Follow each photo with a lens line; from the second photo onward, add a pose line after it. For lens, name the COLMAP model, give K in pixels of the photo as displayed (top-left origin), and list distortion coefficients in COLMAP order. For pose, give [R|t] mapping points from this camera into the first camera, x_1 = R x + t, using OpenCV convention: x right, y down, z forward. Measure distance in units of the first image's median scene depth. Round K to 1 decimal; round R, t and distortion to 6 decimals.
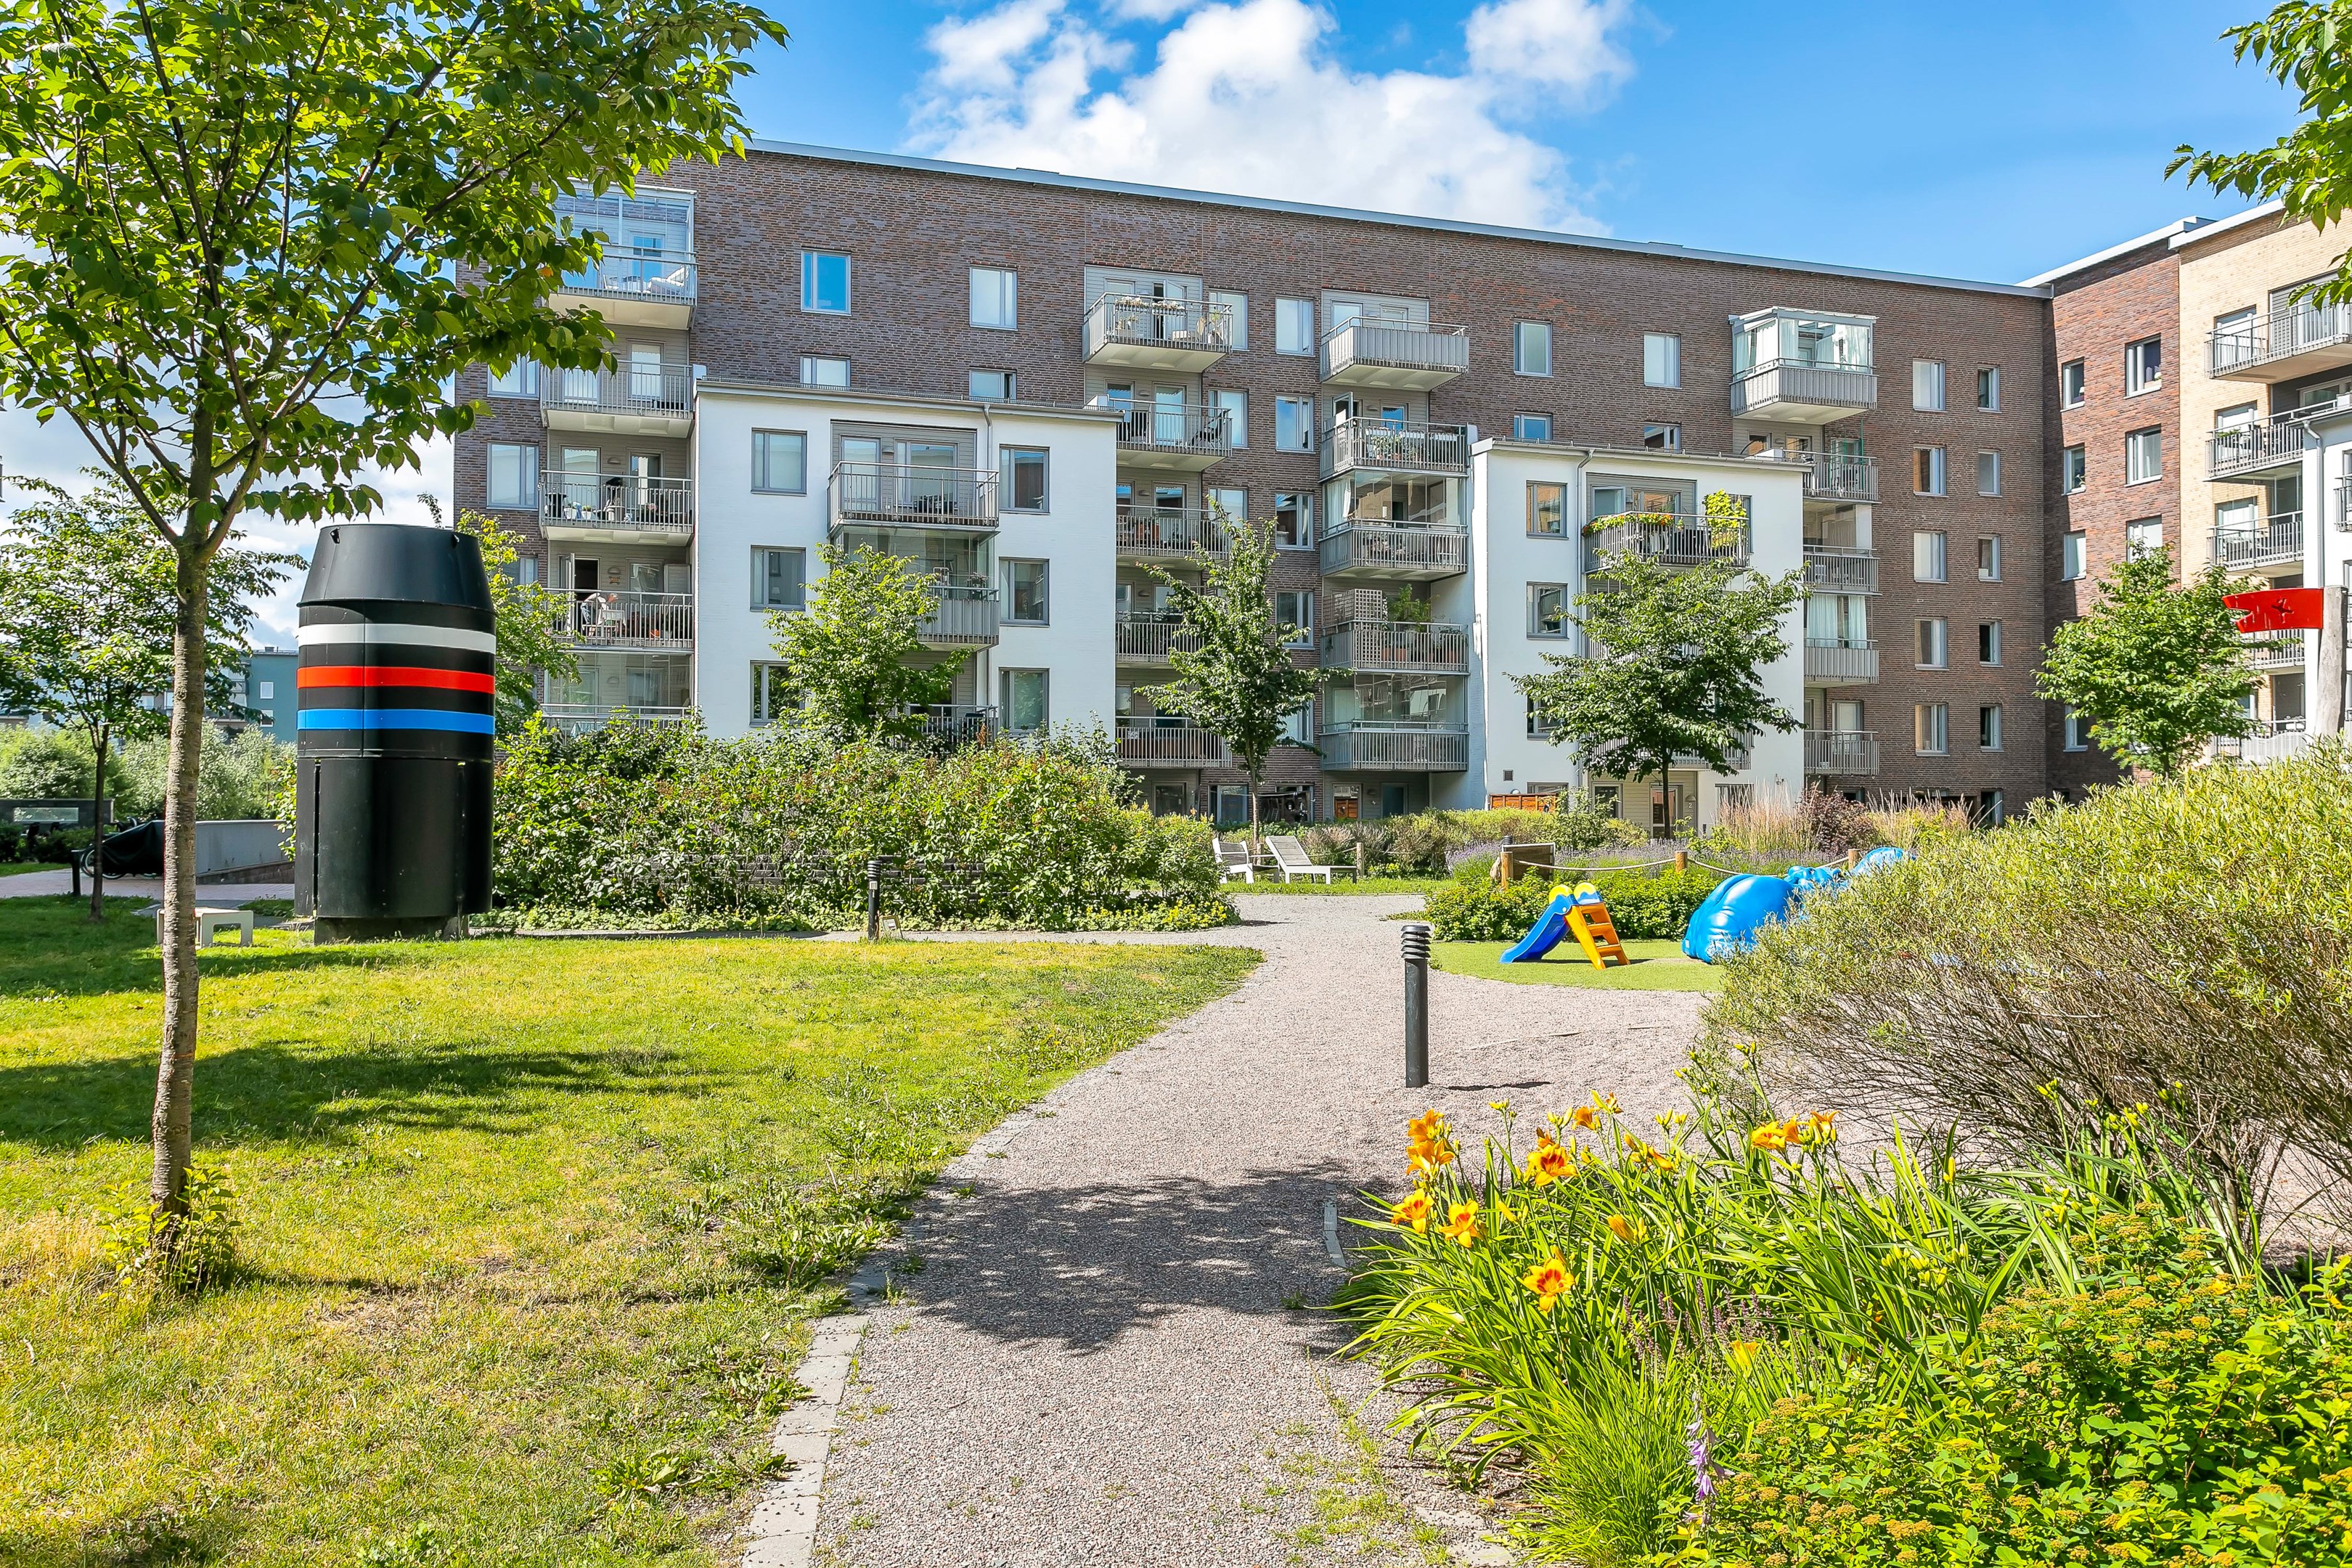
lens RADIAL K [[1764.2, 0, 1177.2], [0, 1764.2, 785.0], [0, 0, 1]] dist [-0.000496, 0.002966]
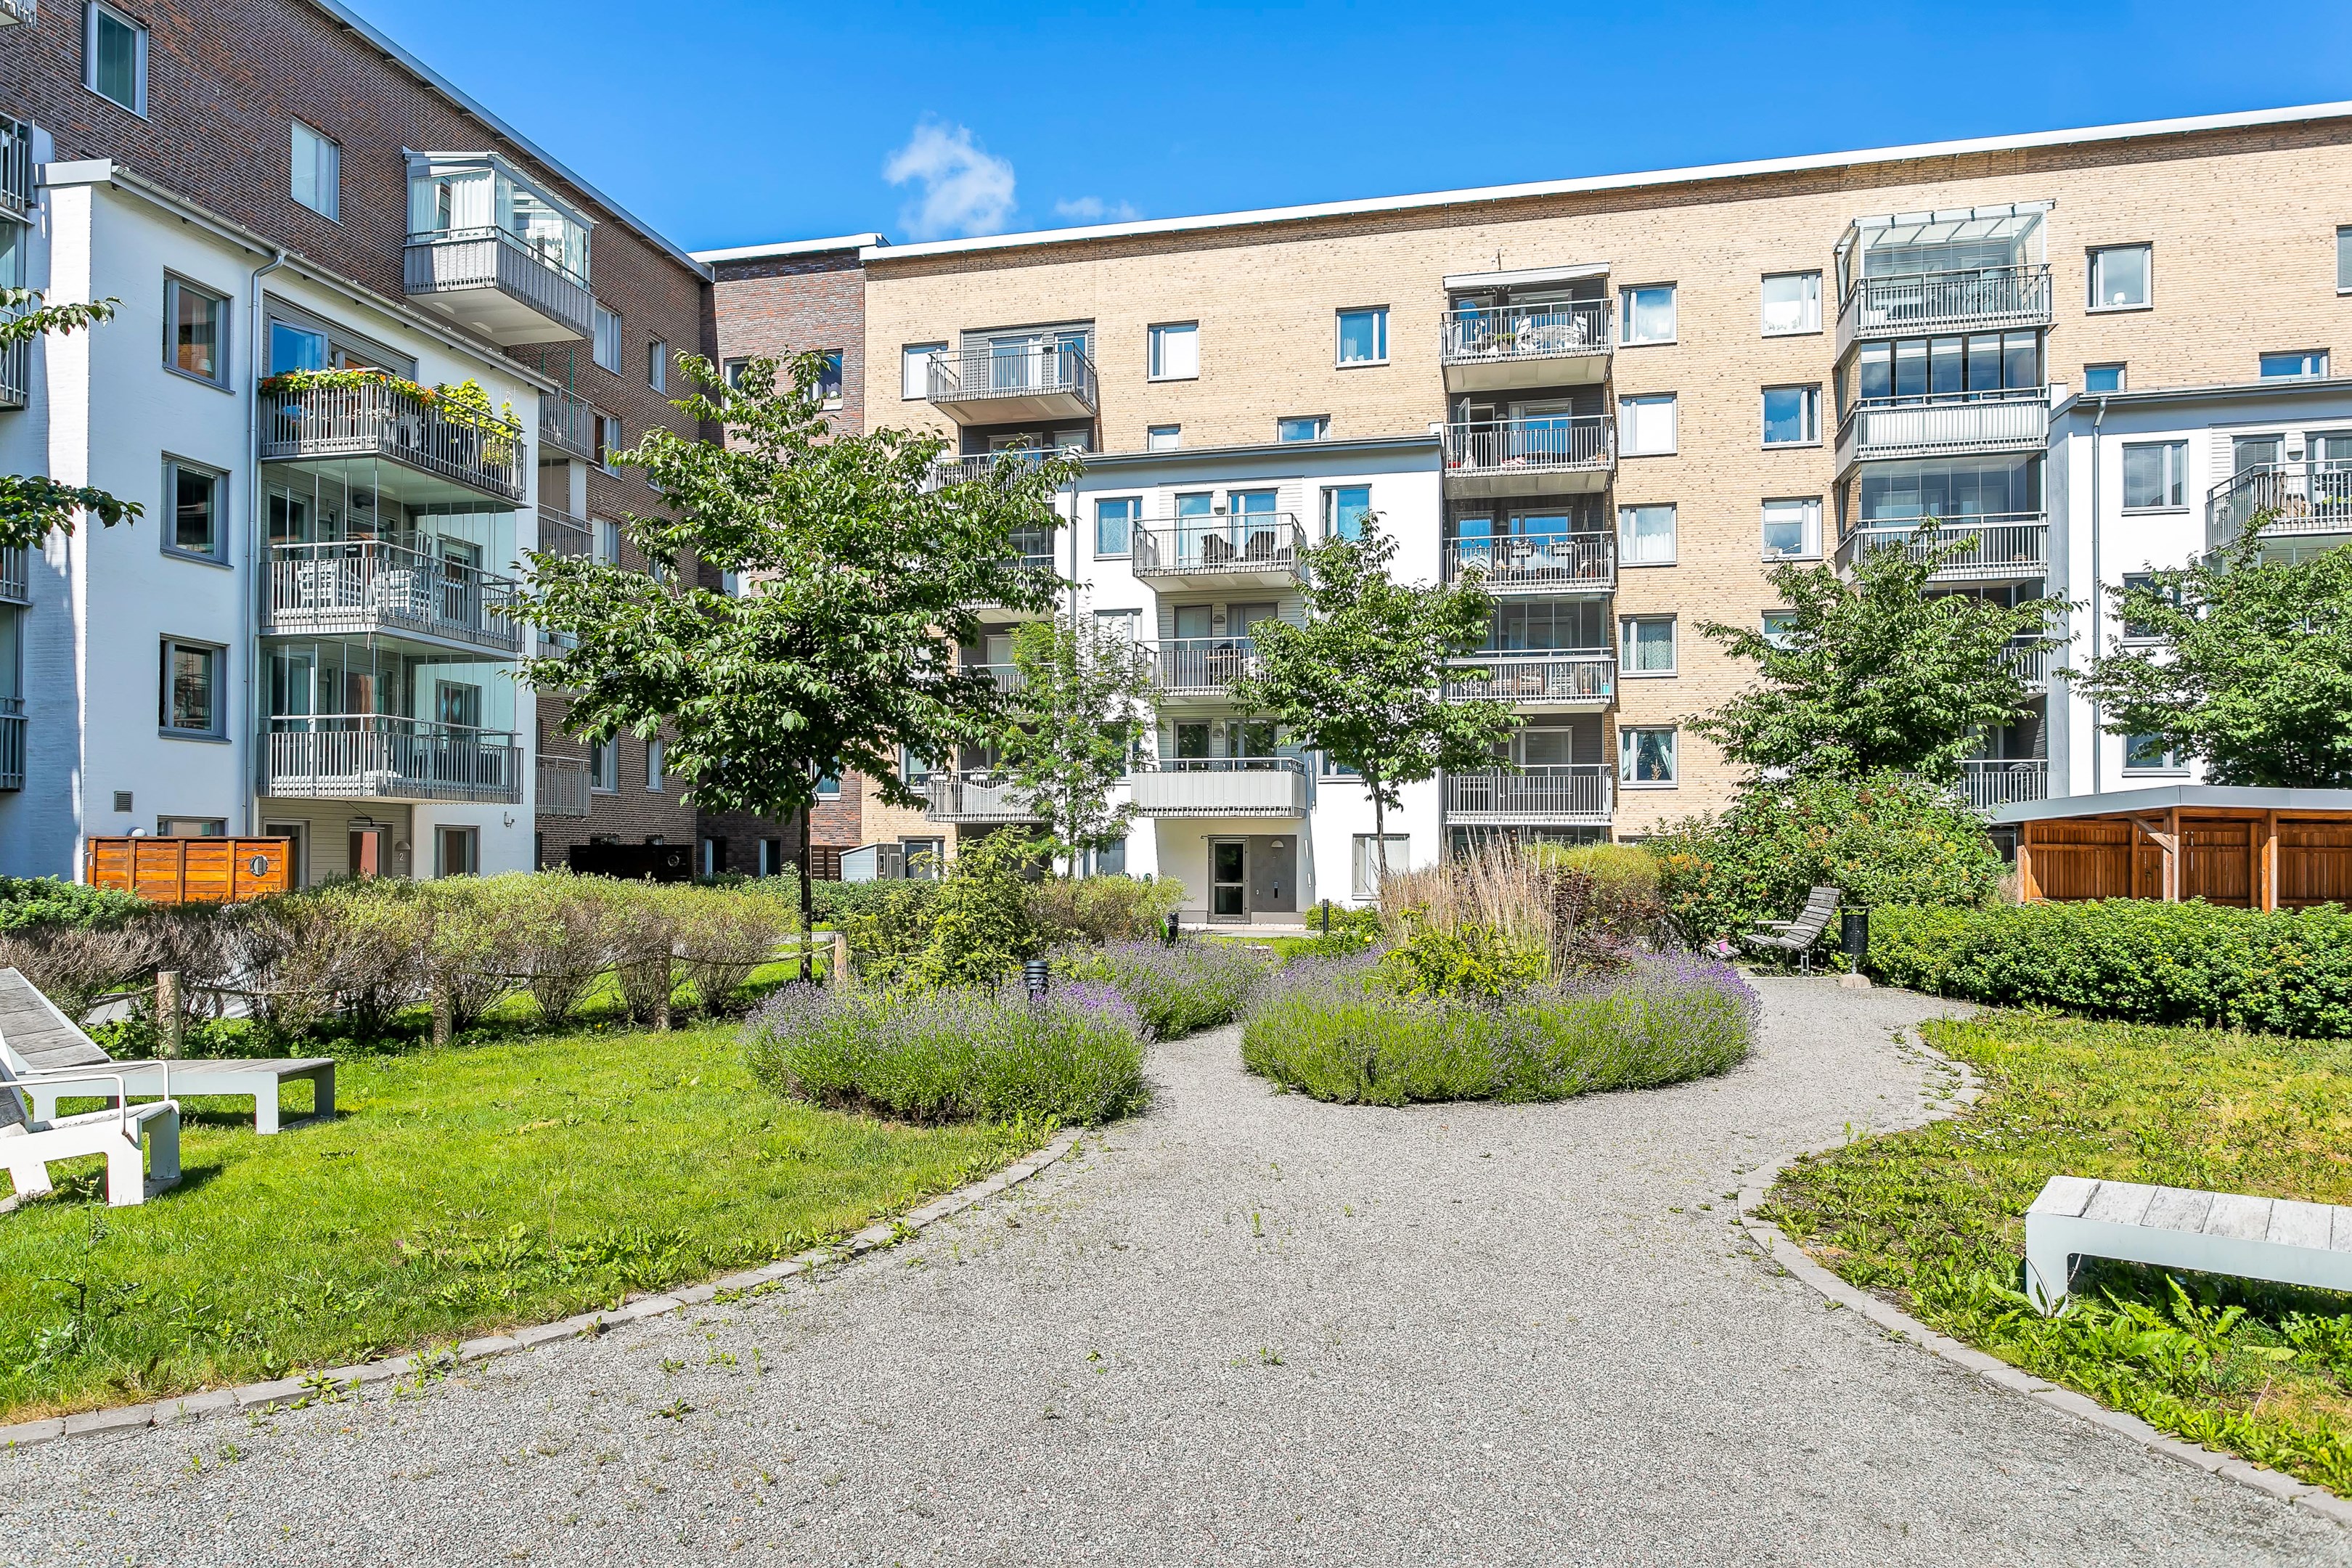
lens RADIAL K [[1507.4, 0, 1161.4], [0, 1507.4, 825.3], [0, 0, 1]] dist [-0.013228, 0.008768]
pose [[0.502369, 0.013228, 0.864552, -0.043991], [-0.006899, 0.999912, -0.011290, 0.004474], [-0.864626, -0.000293, 0.502416, 0.459065]]
